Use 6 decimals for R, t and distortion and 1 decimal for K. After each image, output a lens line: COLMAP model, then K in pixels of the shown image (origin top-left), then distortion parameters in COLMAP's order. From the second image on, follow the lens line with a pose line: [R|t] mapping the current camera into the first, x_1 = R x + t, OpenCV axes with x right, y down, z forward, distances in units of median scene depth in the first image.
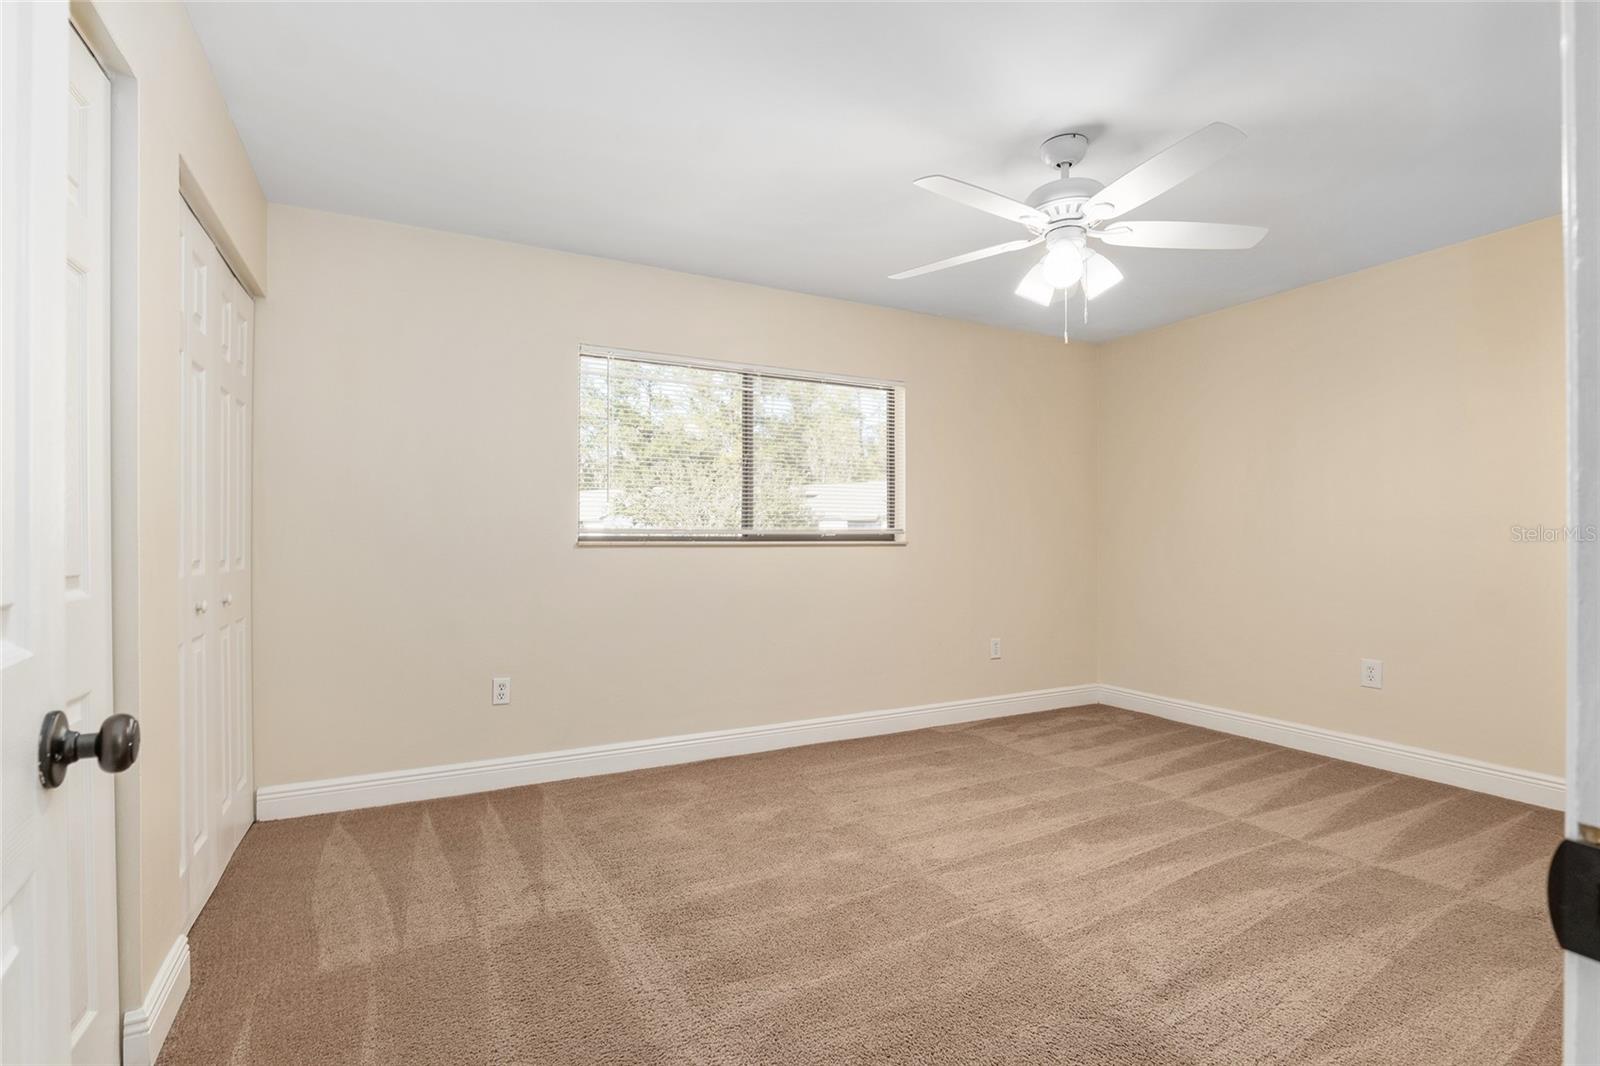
lens RADIAL K [[768.6, 0, 800.0], [0, 768.6, 533.0], [0, 0, 1]] dist [0.000331, 0.000064]
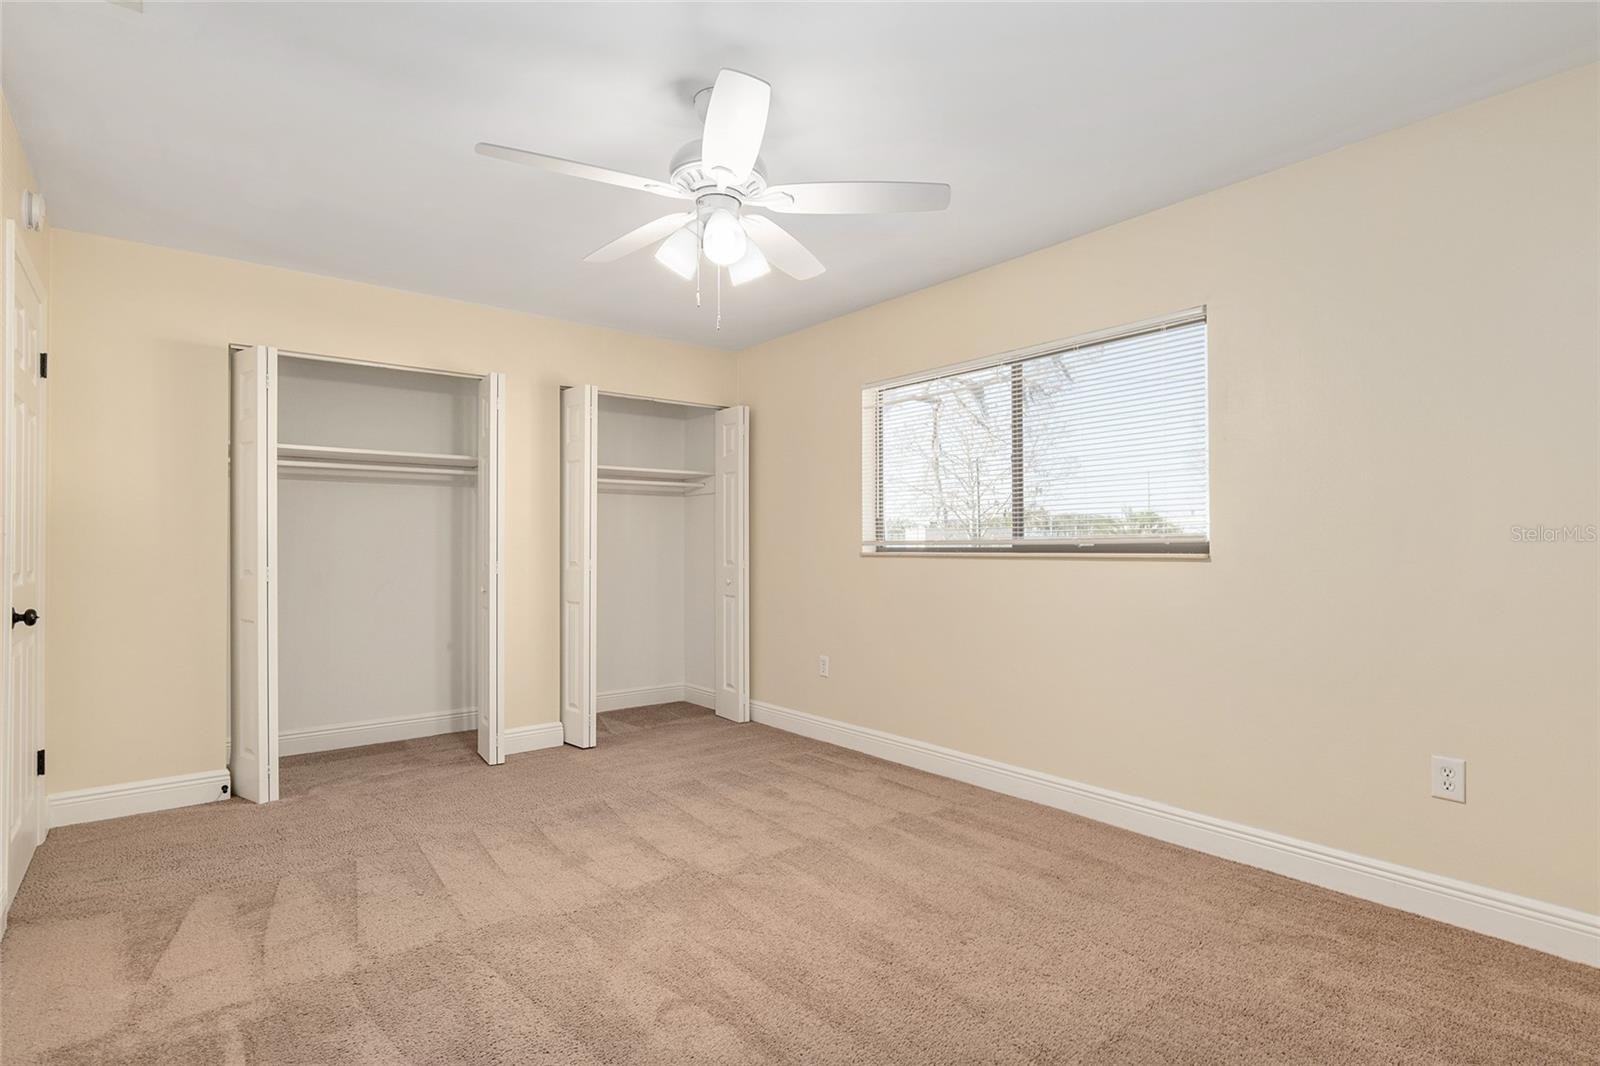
lens RADIAL K [[784.2, 0, 795.7], [0, 784.2, 543.0], [0, 0, 1]] dist [-0.000910, 0.000205]
pose [[0.203384, -0.006018, -0.979081, 0.762673], [0.006596, 0.999967, -0.004776, 0.002514], [0.979077, -0.005486, 0.203417, 0.577774]]
